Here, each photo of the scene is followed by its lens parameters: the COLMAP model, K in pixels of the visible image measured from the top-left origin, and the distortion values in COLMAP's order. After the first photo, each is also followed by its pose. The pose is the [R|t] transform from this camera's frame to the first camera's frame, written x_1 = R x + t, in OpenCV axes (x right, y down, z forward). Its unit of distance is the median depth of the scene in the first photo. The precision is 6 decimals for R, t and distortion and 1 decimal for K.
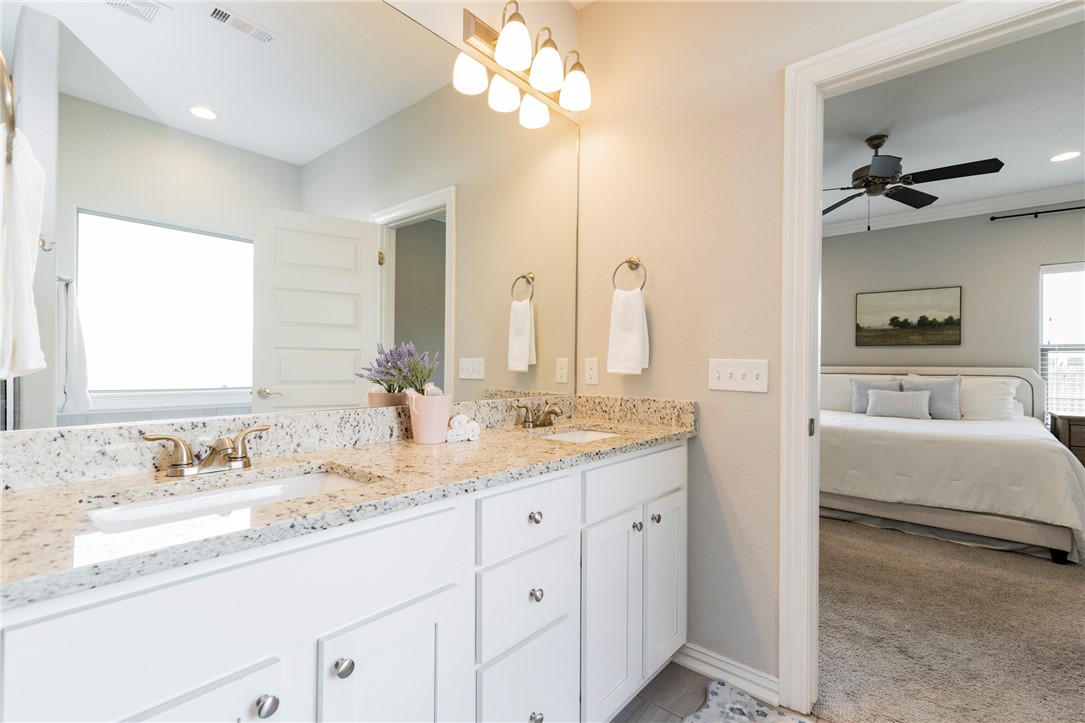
lens RADIAL K [[496.2, 0, 544.8], [0, 496.2, 357.3], [0, 0, 1]] dist [0.003021, 0.000194]
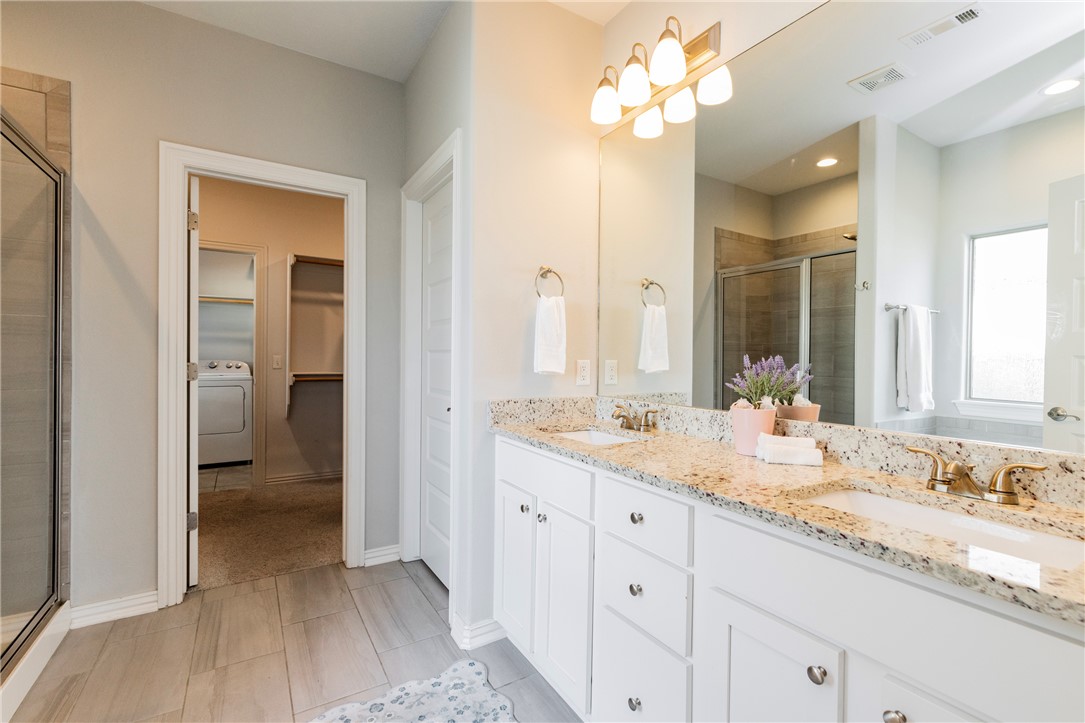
lens RADIAL K [[496.2, 0, 543.9], [0, 496.2, 363.5], [0, 0, 1]] dist [0.003021, 0.000194]
pose [[-0.317988, 0.002757, -0.948091, 1.130794], [-0.001651, 0.999993, 0.003462, -0.020696], [0.948093, 0.002666, -0.317981, 1.207986]]
